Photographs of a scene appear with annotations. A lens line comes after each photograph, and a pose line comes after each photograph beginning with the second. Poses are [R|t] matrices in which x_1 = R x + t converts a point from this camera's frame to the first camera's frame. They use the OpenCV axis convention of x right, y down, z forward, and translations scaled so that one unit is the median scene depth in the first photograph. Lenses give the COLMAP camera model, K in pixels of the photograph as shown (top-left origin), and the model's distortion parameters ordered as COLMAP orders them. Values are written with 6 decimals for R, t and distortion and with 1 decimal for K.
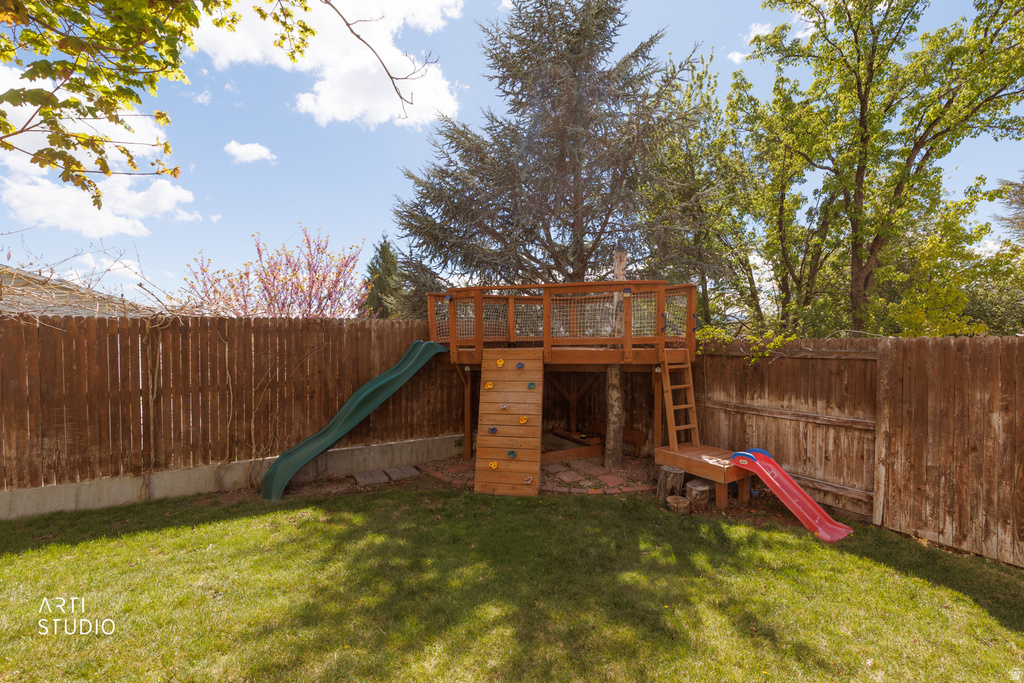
lens RADIAL K [[452.9, 0, 515.4], [0, 452.9, 341.3], [0, 0, 1]] dist [0.000904, -0.000371]
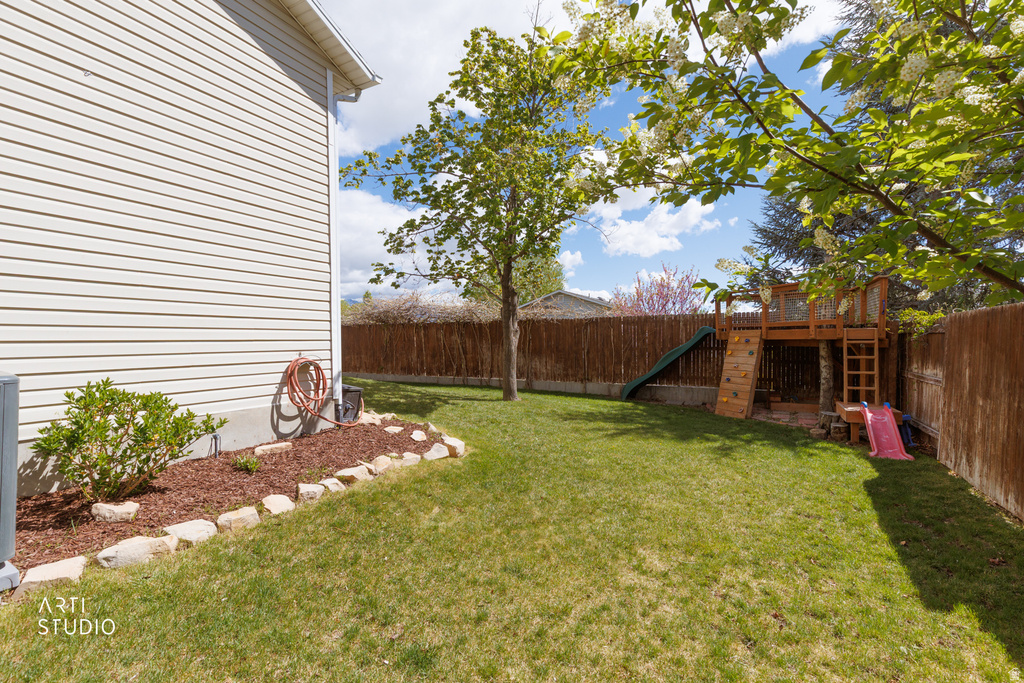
lens RADIAL K [[452.9, 0, 511.4], [0, 452.9, 346.9], [0, 0, 1]] dist [0.000904, -0.000371]
pose [[0.506116, 0.018468, -0.862268, 0.955828], [0.002444, 0.999736, 0.022847, 0.038100], [0.862462, -0.013671, 0.505937, -0.504825]]
